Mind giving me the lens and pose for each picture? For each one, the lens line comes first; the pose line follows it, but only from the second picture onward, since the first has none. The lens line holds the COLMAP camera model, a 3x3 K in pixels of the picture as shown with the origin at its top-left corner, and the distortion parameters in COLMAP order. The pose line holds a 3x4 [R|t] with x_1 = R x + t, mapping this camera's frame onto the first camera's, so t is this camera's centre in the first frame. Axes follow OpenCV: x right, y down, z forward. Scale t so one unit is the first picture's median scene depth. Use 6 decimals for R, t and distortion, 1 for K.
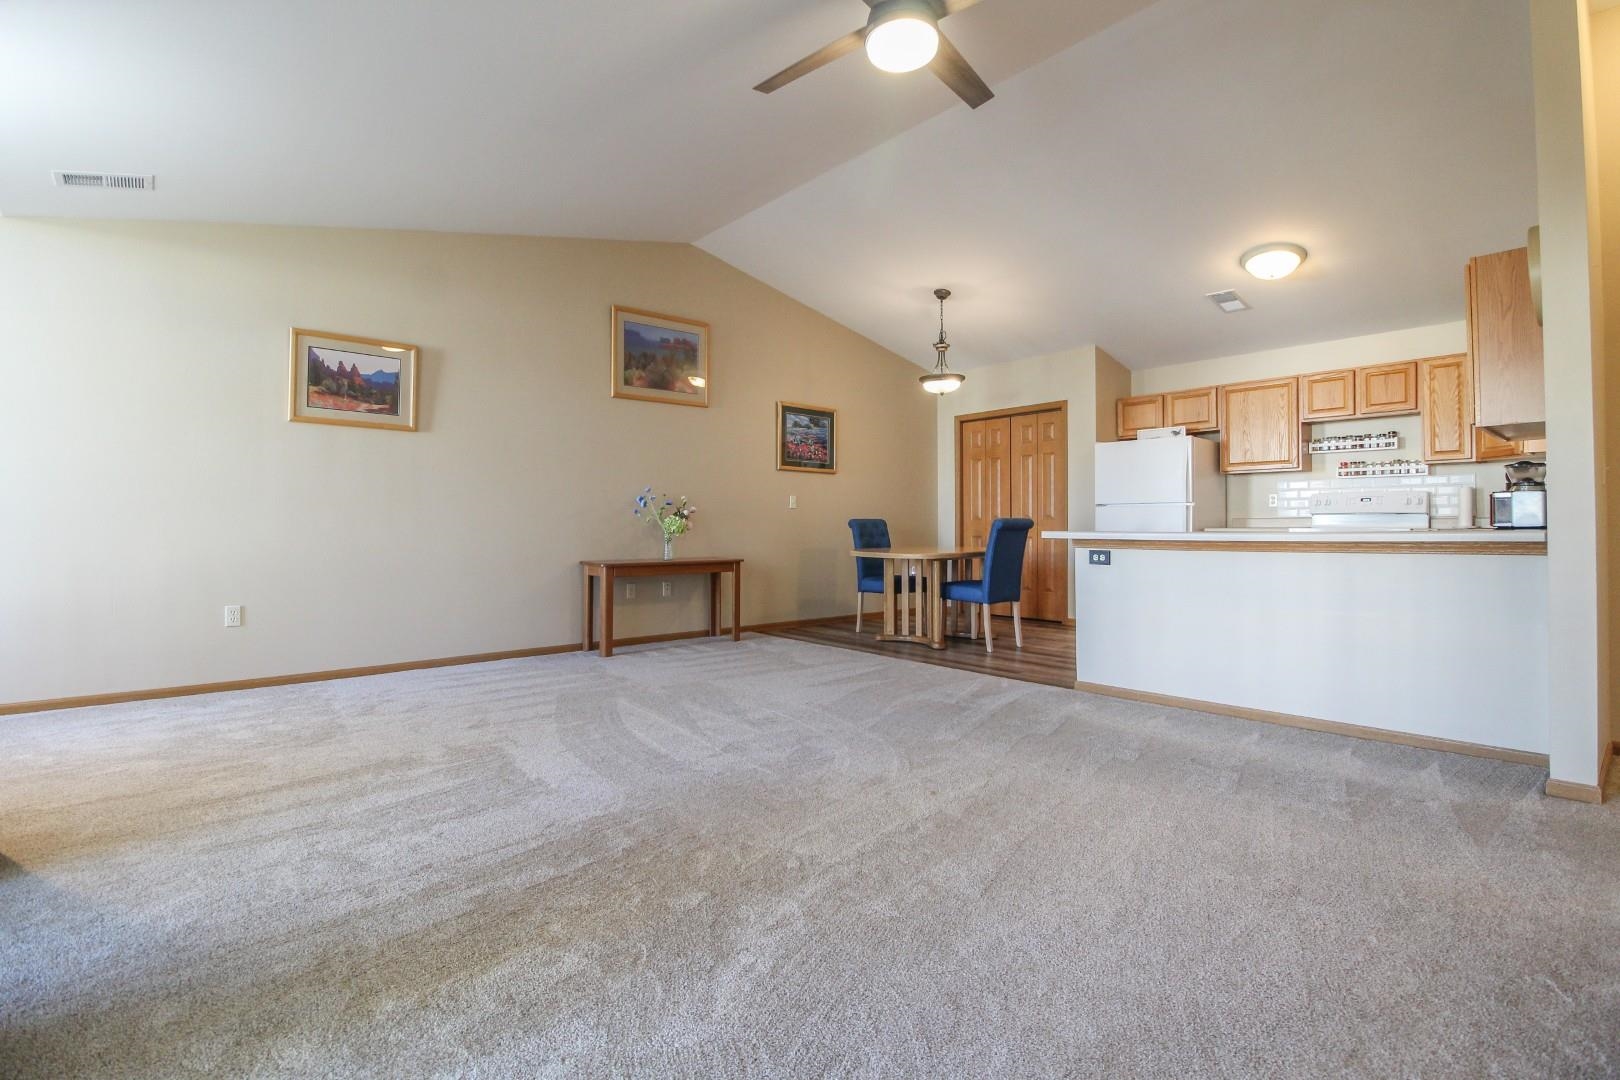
lens RADIAL K [[756.9, 0, 805.7], [0, 756.9, 523.9], [0, 0, 1]] dist [-0.000030, -0.012348]
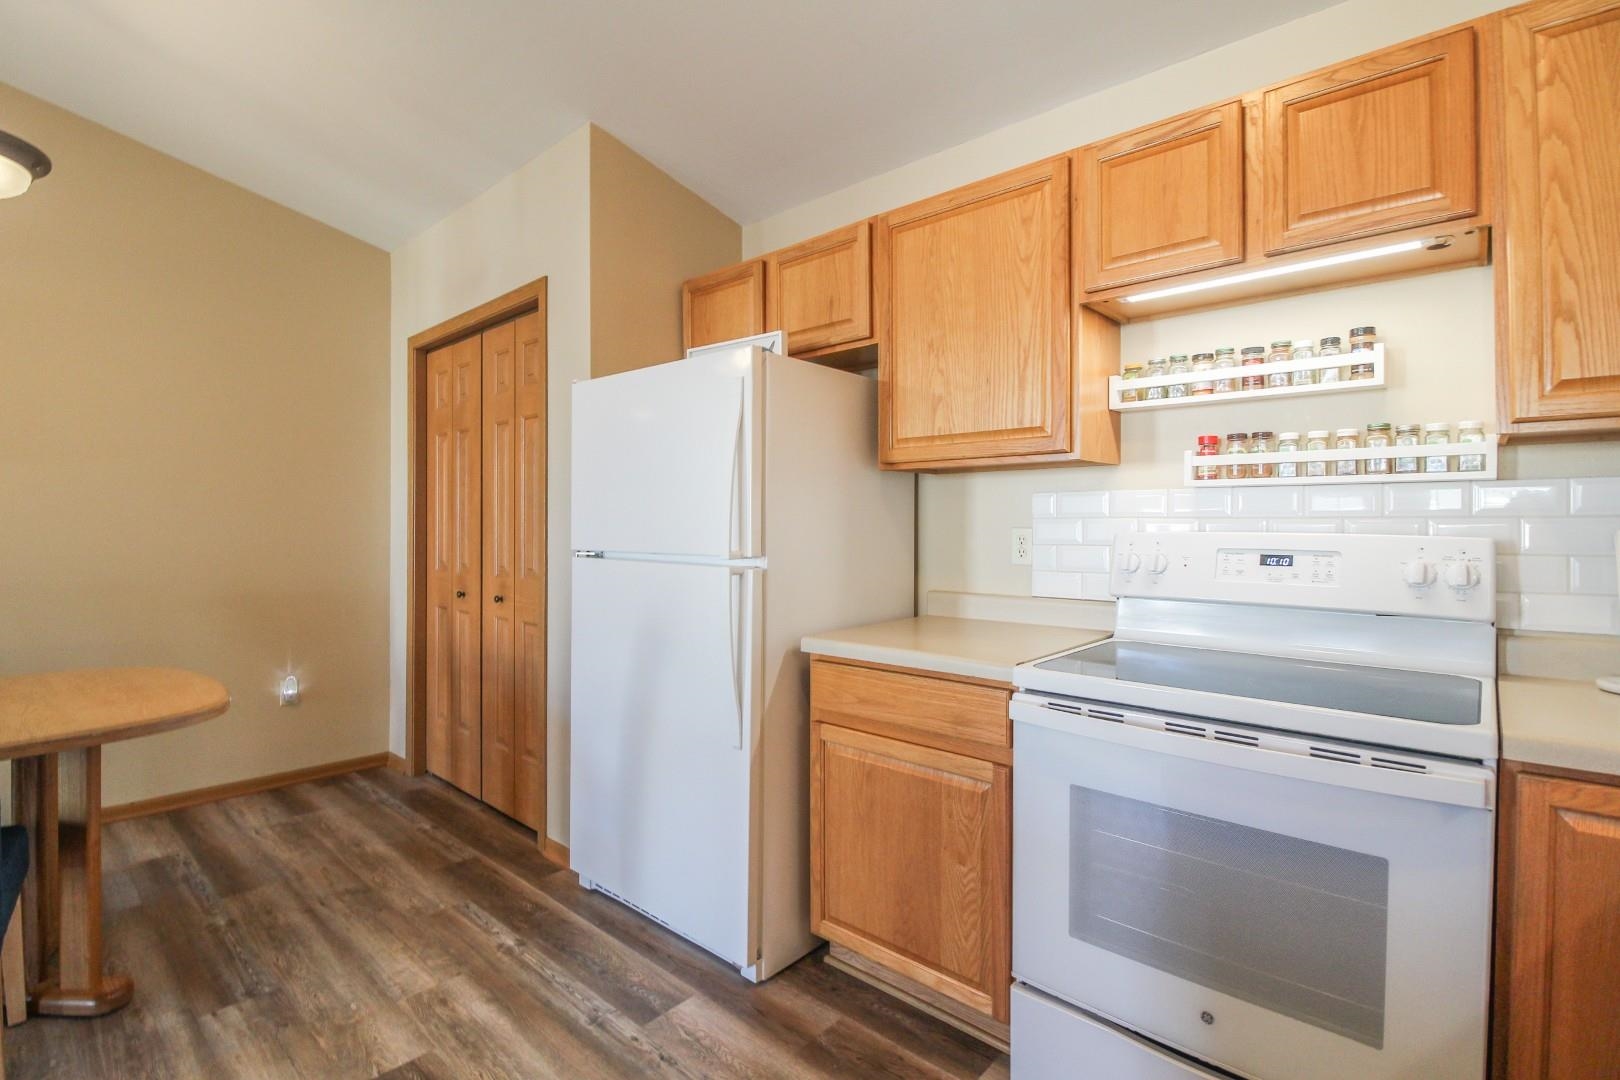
lens RADIAL K [[756.9, 0, 805.7], [0, 756.9, 523.9], [0, 0, 1]] dist [-0.000030, -0.012348]
pose [[0.993075, 0.004293, 0.117401, 0.479950], [-0.004408, 0.999990, 0.000716, -0.041715], [-0.117396, -0.001228, 0.993084, 0.665417]]
